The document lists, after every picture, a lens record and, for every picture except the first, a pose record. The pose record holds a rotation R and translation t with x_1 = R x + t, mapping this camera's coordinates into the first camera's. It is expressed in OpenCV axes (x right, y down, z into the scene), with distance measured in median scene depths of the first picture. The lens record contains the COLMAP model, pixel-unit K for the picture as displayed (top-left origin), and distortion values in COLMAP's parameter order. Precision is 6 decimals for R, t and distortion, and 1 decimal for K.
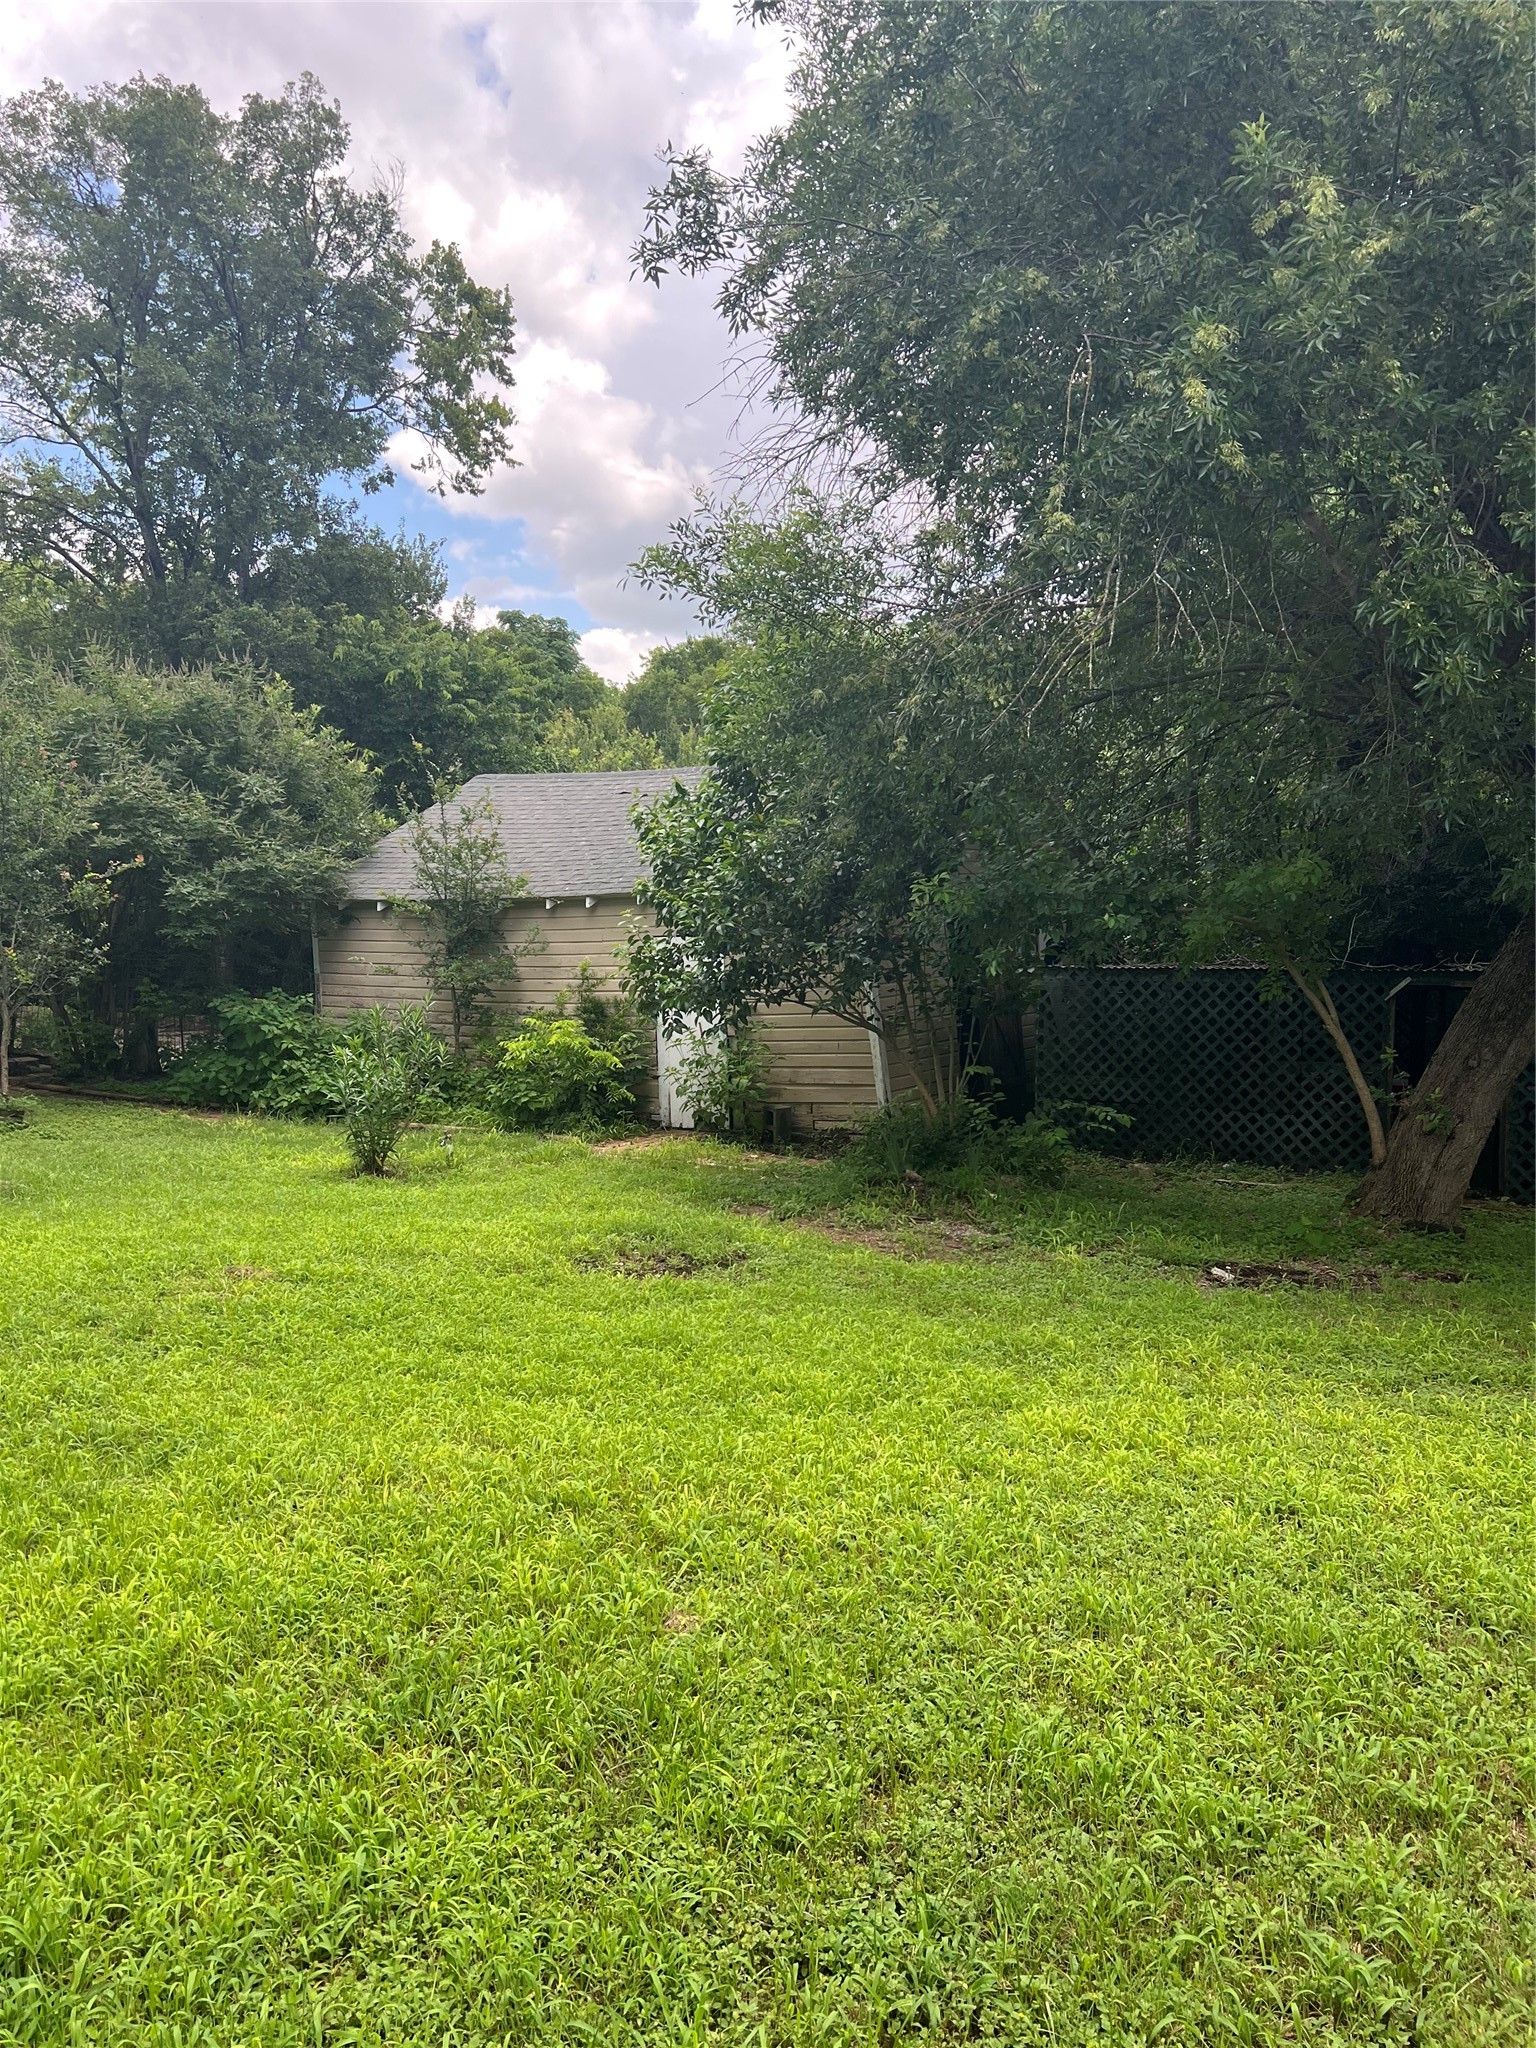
lens RADIAL K [[1539.6, 0, 761.6], [0, 1539.6, 1017.3], [0, 0, 1]] dist [0.077679, -0.102420]
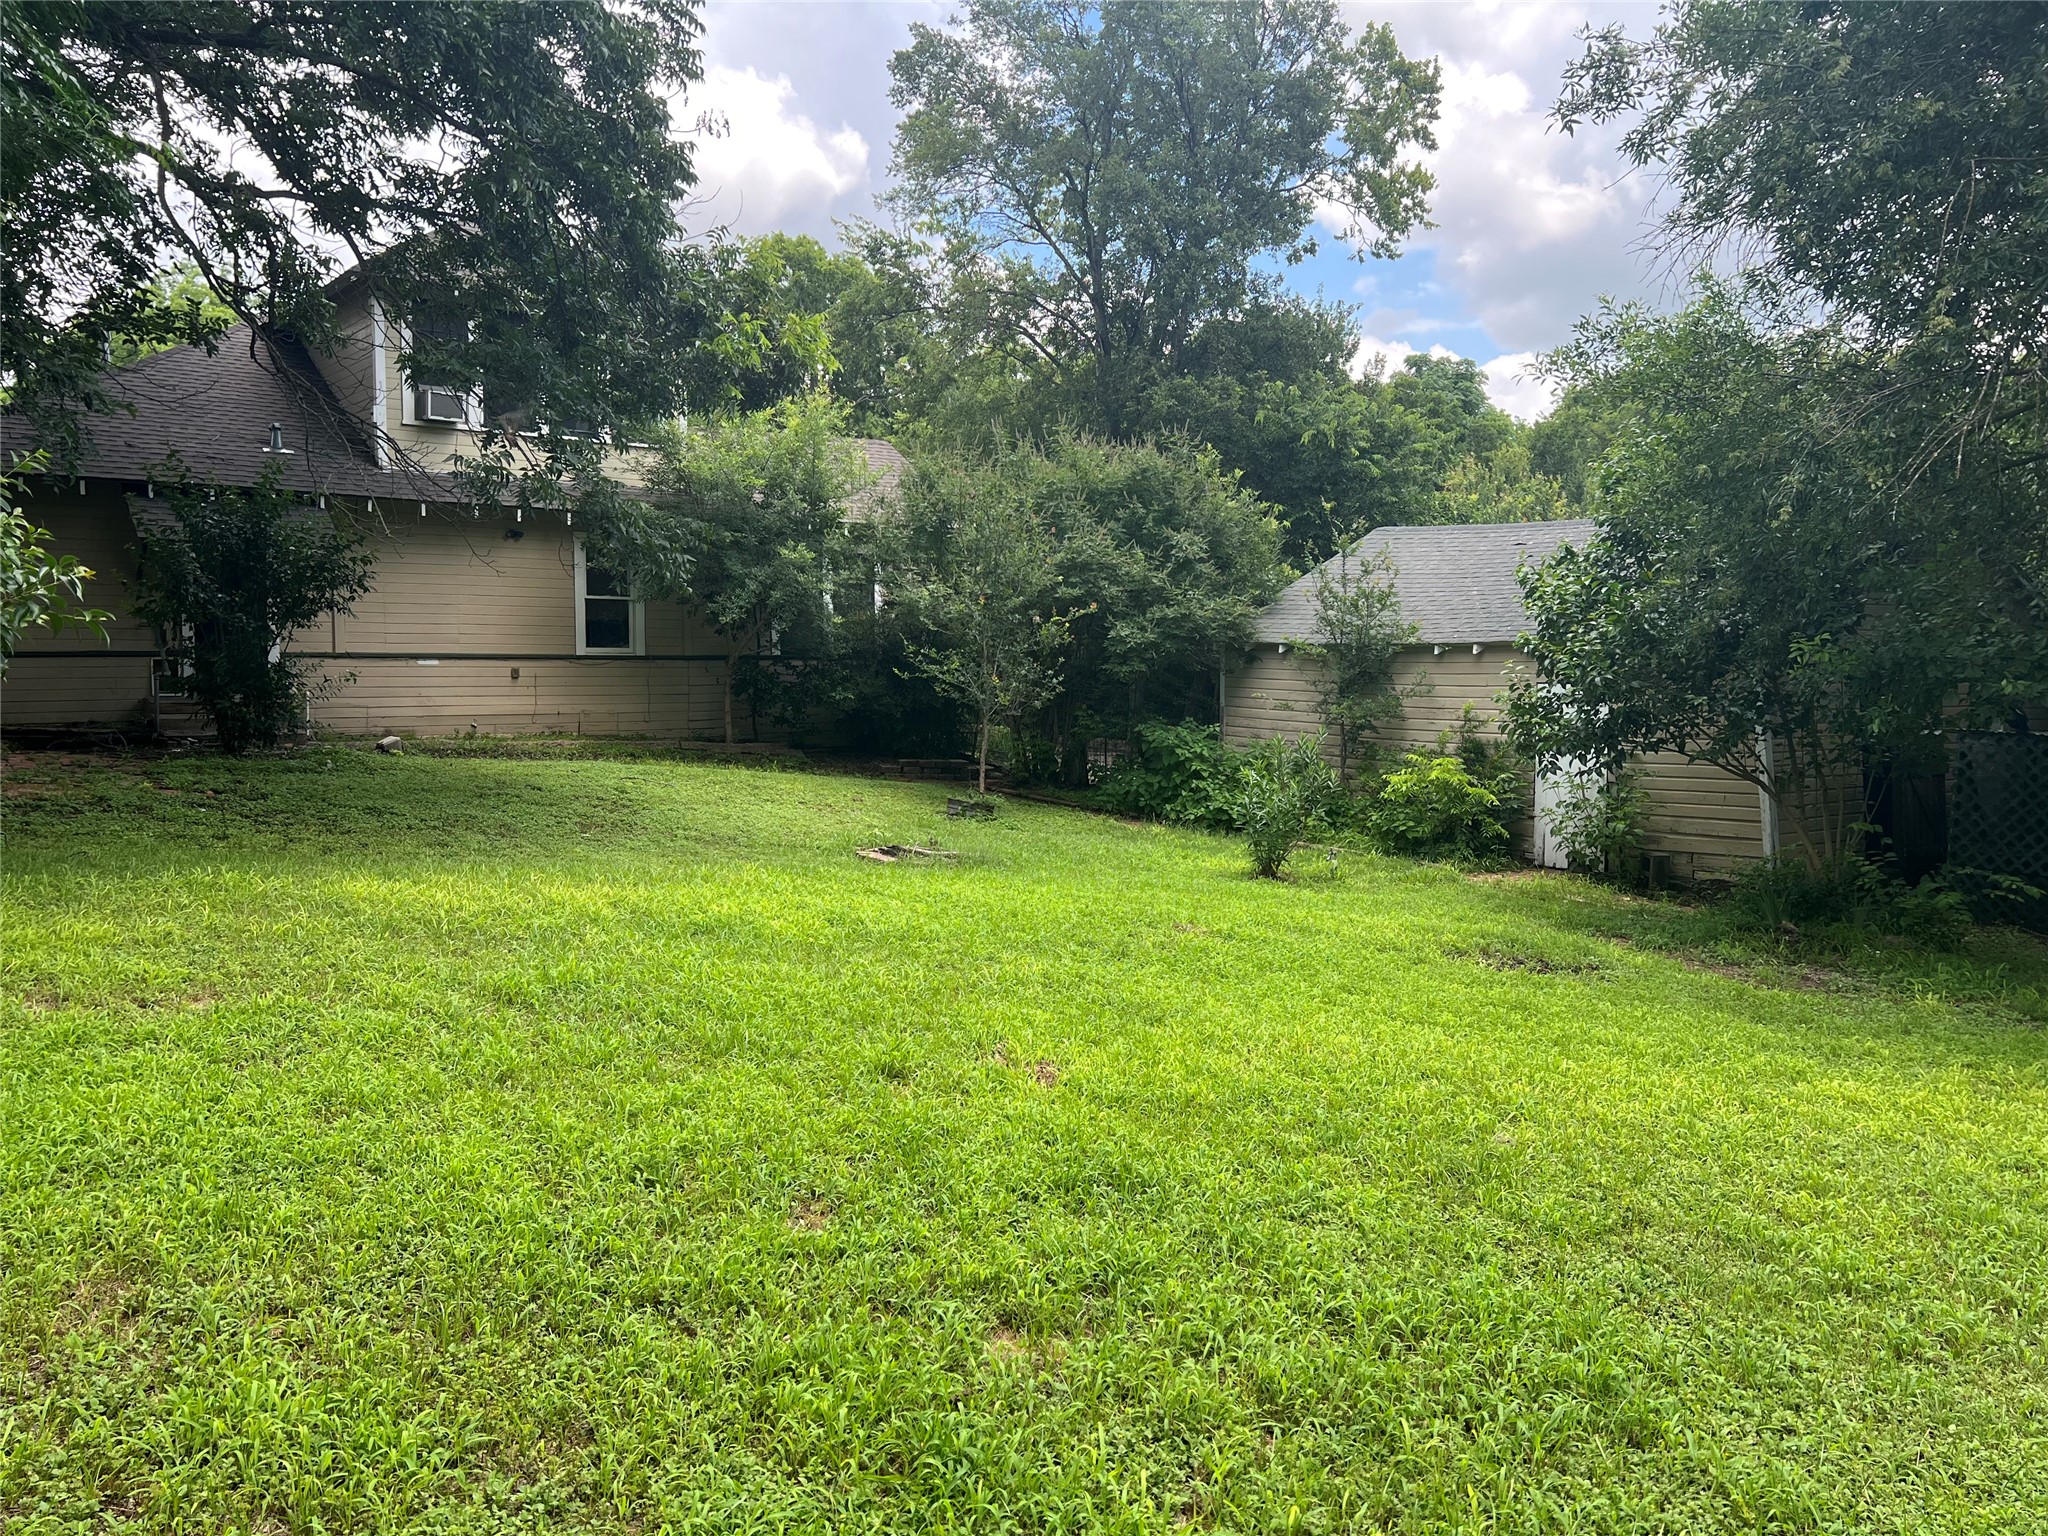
lens RADIAL K [[1537.3, 0, 994.0], [0, 1537.3, 793.2], [0, 0, 1]] dist [0.078772, -0.167471]
pose [[0.915590, 0.063466, -0.397074, 0.014218], [-0.053288, 0.997907, 0.036625, 0.003535], [0.398567, -0.012374, 0.917056, -0.117651]]
